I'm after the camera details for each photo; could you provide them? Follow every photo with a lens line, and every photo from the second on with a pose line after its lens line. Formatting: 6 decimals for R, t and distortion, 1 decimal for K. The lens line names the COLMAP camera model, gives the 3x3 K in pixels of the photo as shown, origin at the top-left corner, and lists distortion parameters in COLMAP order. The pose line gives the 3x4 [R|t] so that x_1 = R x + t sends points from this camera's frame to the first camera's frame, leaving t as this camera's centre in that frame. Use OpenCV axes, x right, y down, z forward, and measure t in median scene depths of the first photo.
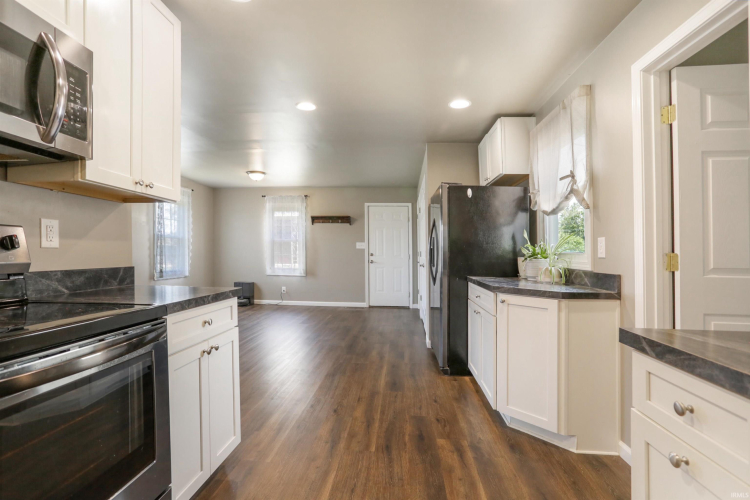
lens RADIAL K [[380.8, 0, 381.2], [0, 380.8, 274.0], [0, 0, 1]] dist [-0.060925, 0.023967]
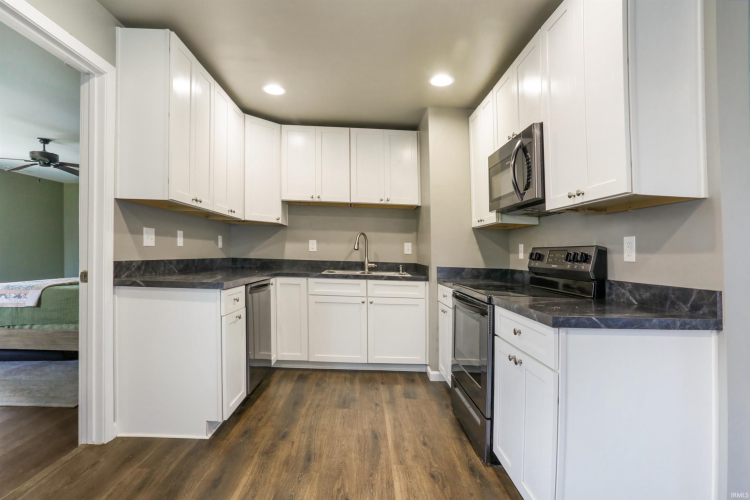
lens RADIAL K [[373.4, 0, 369.8], [0, 373.4, 254.4], [0, 0, 1]] dist [-0.033450, 0.000528]
pose [[-0.994689, -0.050120, -0.089896, -0.003060], [-0.055090, 0.997037, 0.053682, -0.051688], [0.086939, 0.058349, -0.994503, 0.964202]]
